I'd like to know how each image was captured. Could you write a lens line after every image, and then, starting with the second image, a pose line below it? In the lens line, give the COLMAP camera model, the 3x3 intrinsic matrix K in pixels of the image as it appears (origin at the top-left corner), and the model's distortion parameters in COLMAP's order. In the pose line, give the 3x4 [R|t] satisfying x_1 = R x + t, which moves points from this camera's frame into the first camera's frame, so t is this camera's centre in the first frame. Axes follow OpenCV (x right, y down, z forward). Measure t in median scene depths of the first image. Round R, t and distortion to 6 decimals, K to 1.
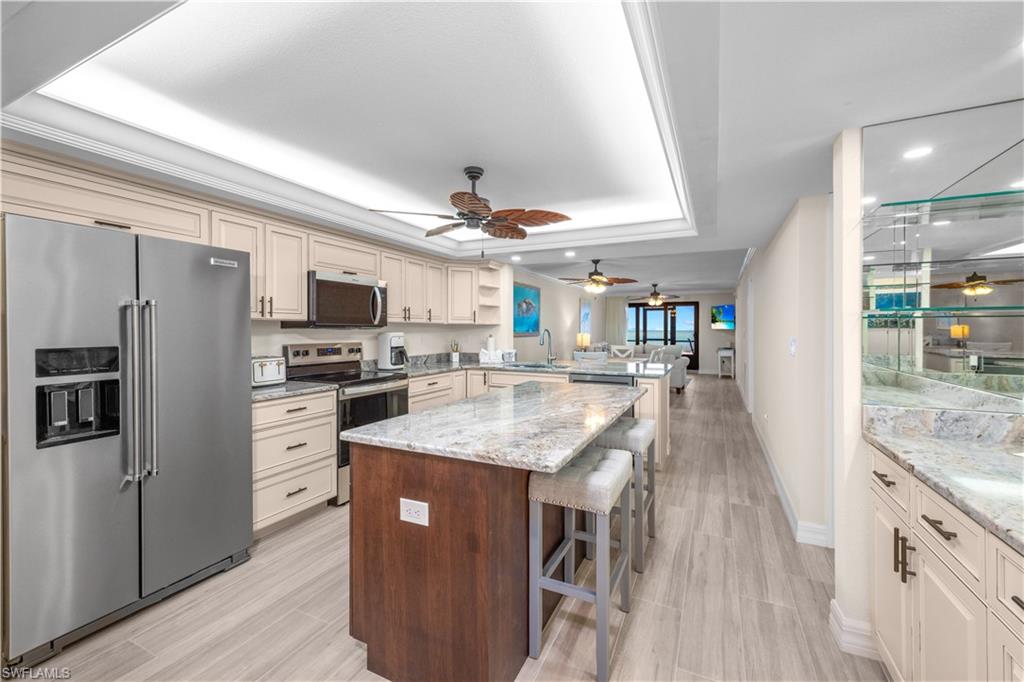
lens RADIAL K [[418.9, 0, 513.2], [0, 418.9, 325.8], [0, 0, 1]] dist [0.000994, 0.000109]
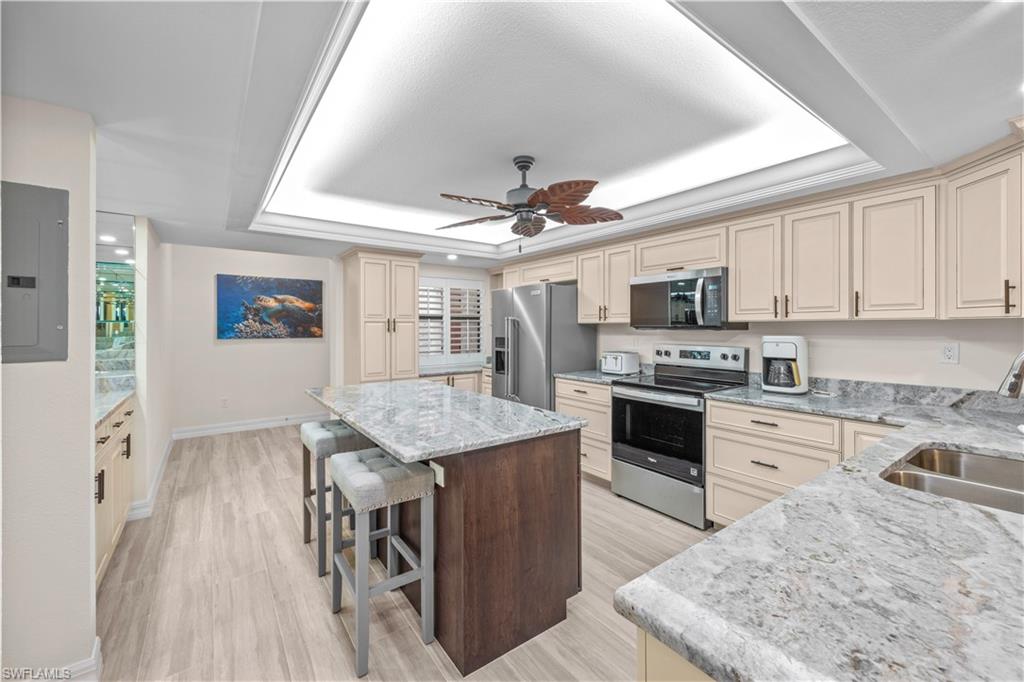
lens RADIAL K [[407.3, 0, 511.2], [0, 407.3, 334.9], [0, 0, 1]] dist [-0.000770, -0.000106]
pose [[-0.465461, 0.013754, -0.884962, 0.397240], [0.007492, 0.999905, 0.011600, 0.003093], [0.885037, -0.001231, -0.465520, 0.780738]]
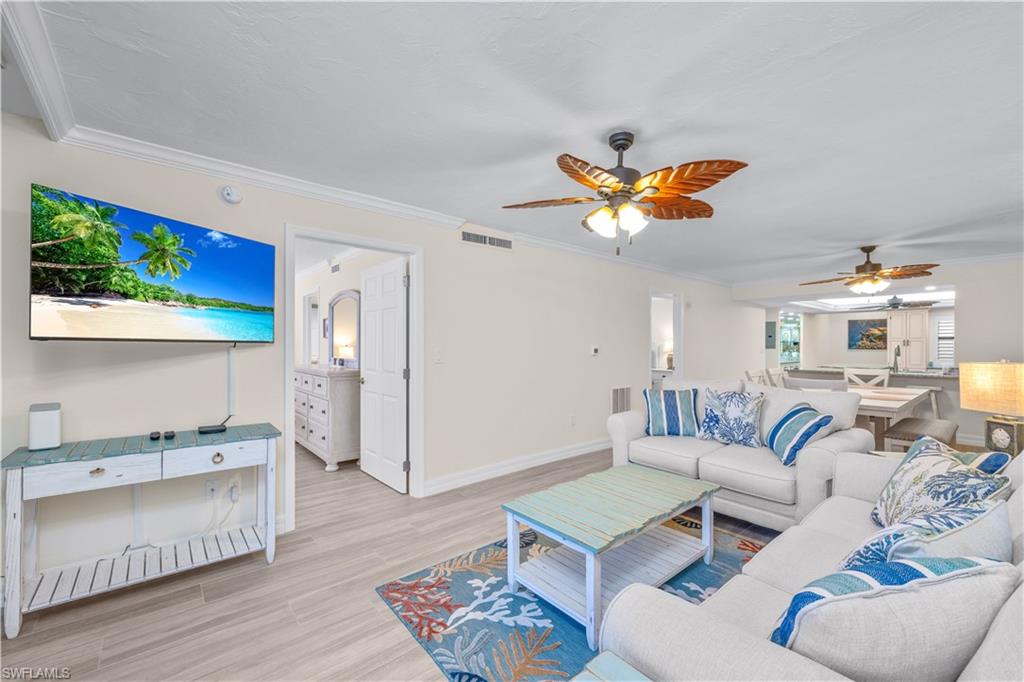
lens RADIAL K [[416.8, 0, 512.0], [0, 416.8, 341.0], [0, 0, 1]] dist [0.001399, 0.000087]
pose [[-0.917653, -0.001643, 0.397378, 0.638800], [-0.008003, 0.999865, -0.014347, 0.022919], [-0.397301, -0.016346, -0.917543, 2.575193]]
